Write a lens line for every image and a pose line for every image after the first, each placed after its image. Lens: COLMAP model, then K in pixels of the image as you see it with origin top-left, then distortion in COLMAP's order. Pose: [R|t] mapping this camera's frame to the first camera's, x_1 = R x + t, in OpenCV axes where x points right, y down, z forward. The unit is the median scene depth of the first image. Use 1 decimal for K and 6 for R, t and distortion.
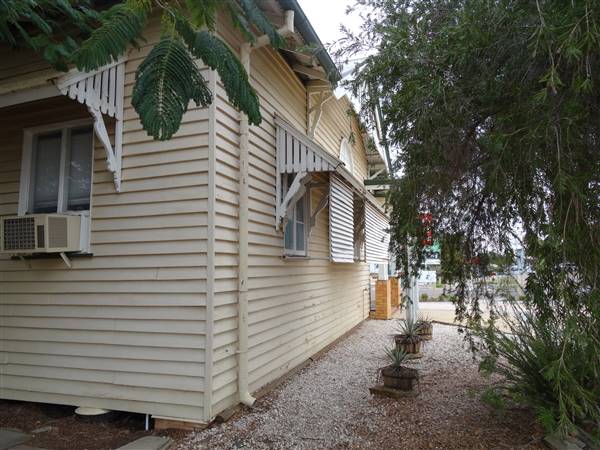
lens RADIAL K [[422.9, 0, 299.6], [0, 422.9, 223.0], [0, 0, 1]] dist [-0.008705, 0.001637]
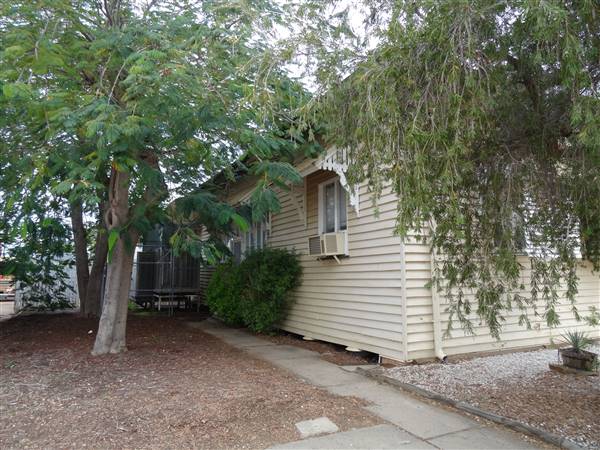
lens RADIAL K [[422.9, 0, 299.6], [0, 422.9, 223.0], [0, 0, 1]] dist [-0.008705, 0.001637]
pose [[0.705263, -0.080072, -0.704410, 0.564630], [0.076125, 0.996410, -0.037047, -0.008397], [0.704847, -0.027496, 0.708826, -0.320131]]
